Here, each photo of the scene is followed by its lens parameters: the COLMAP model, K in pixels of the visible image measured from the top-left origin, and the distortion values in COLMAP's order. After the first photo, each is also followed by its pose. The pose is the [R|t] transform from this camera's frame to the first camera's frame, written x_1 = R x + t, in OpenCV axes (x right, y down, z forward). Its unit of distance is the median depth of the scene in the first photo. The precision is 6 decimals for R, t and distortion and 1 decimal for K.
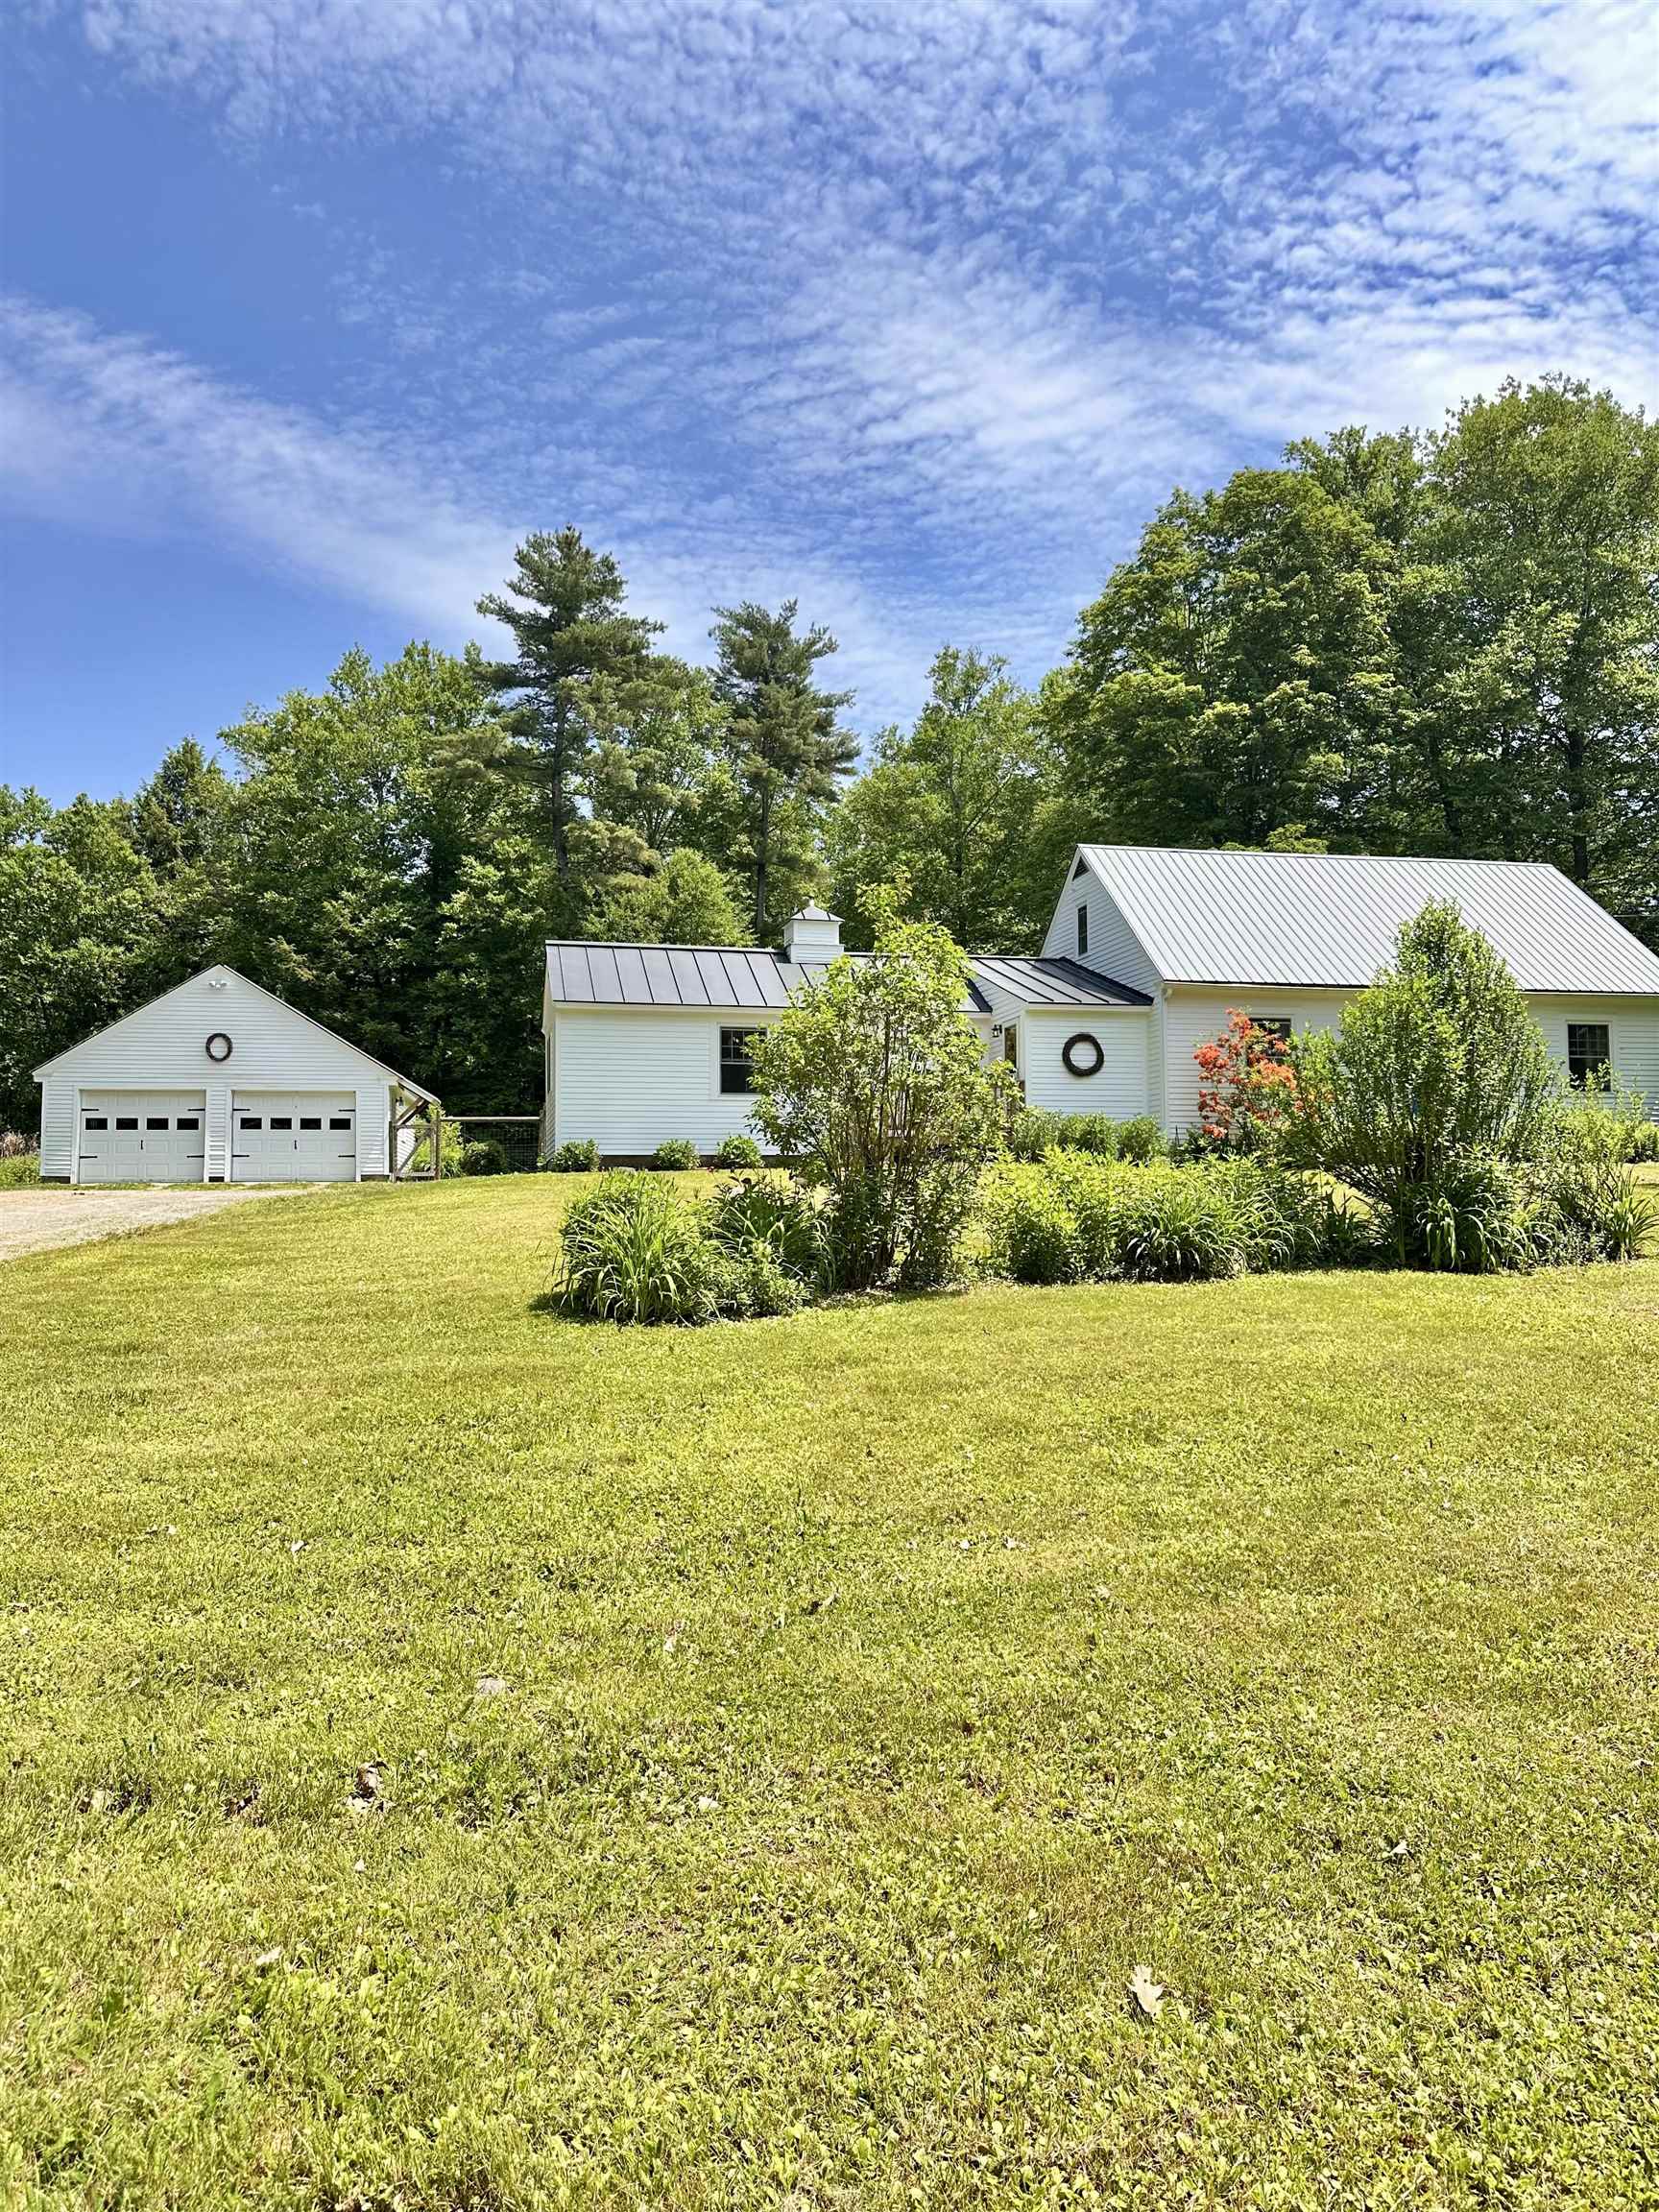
lens RADIAL K [[1536.4, 0, 829.5], [0, 1536.4, 1106.0], [0, 0, 1]] dist [0.186079, -0.350801]
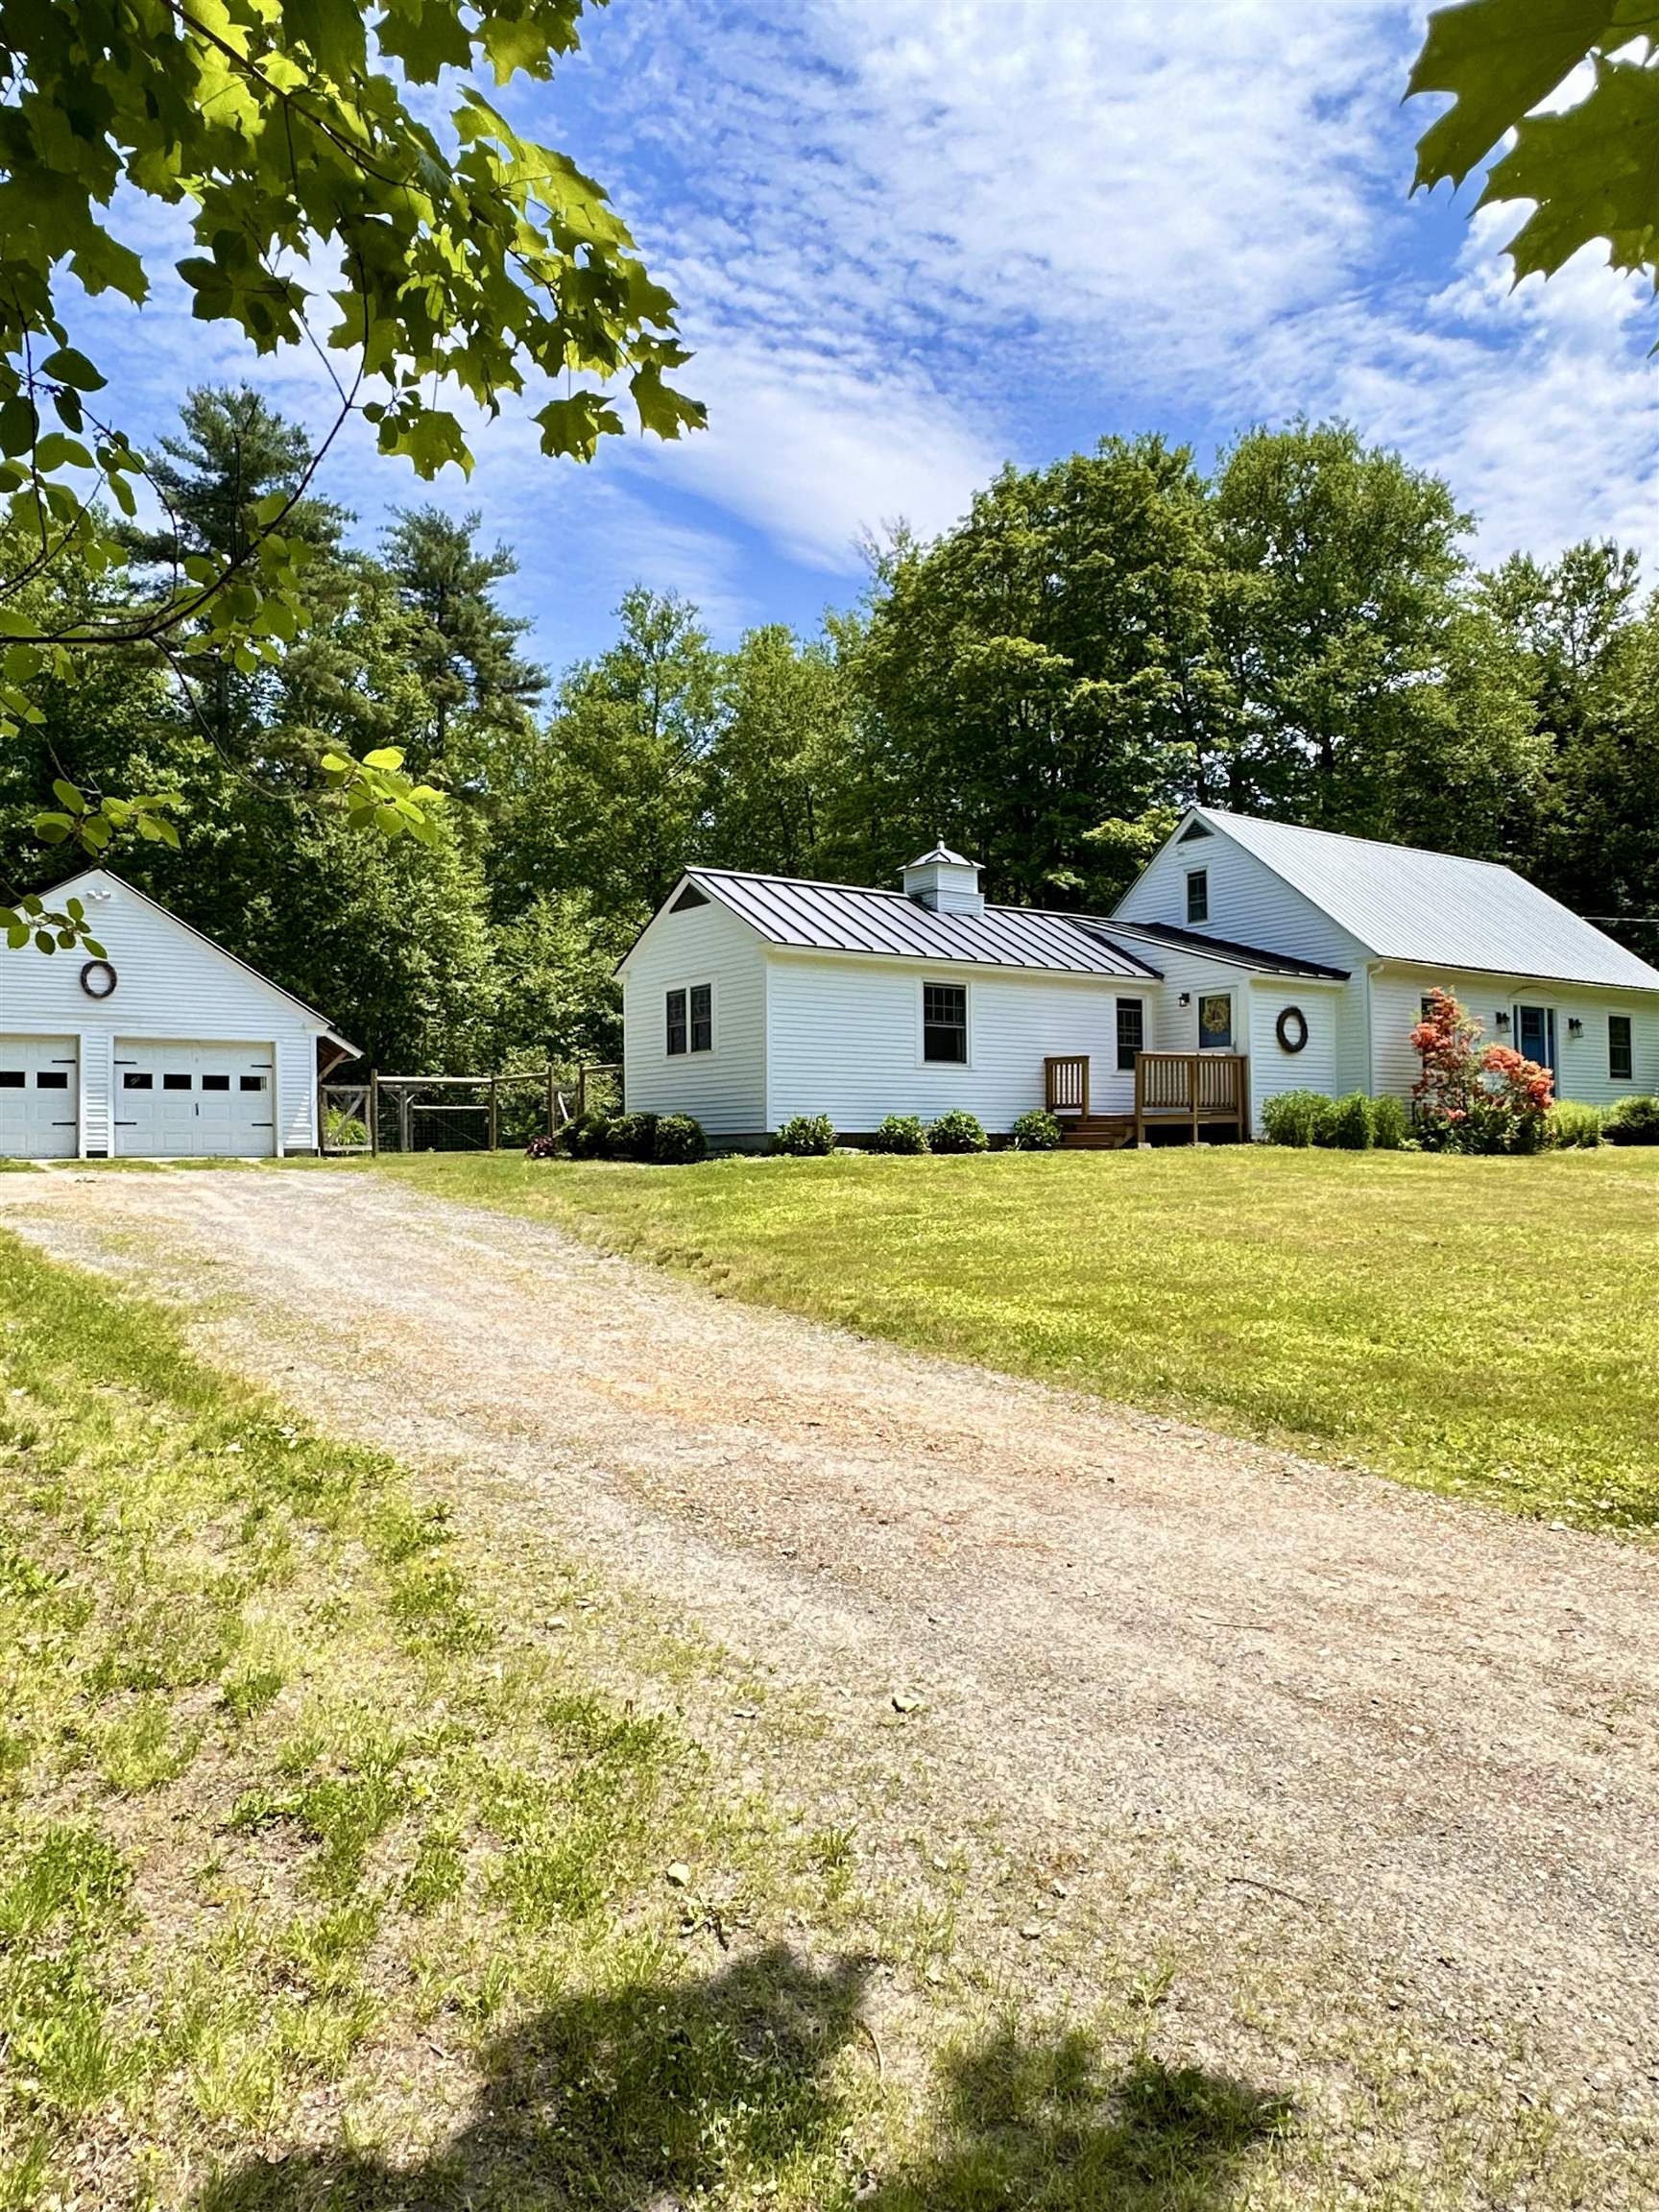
lens RADIAL K [[1507.6, 0, 838.0], [0, 1507.6, 1113.7], [0, 0, 1]] dist [-0.014743, -0.001848]
pose [[0.921508, 0.009978, 0.388232, -0.194676], [-0.022547, 0.999358, 0.027833, -0.000535], [-0.387705, -0.034402, 0.921141, 0.110969]]
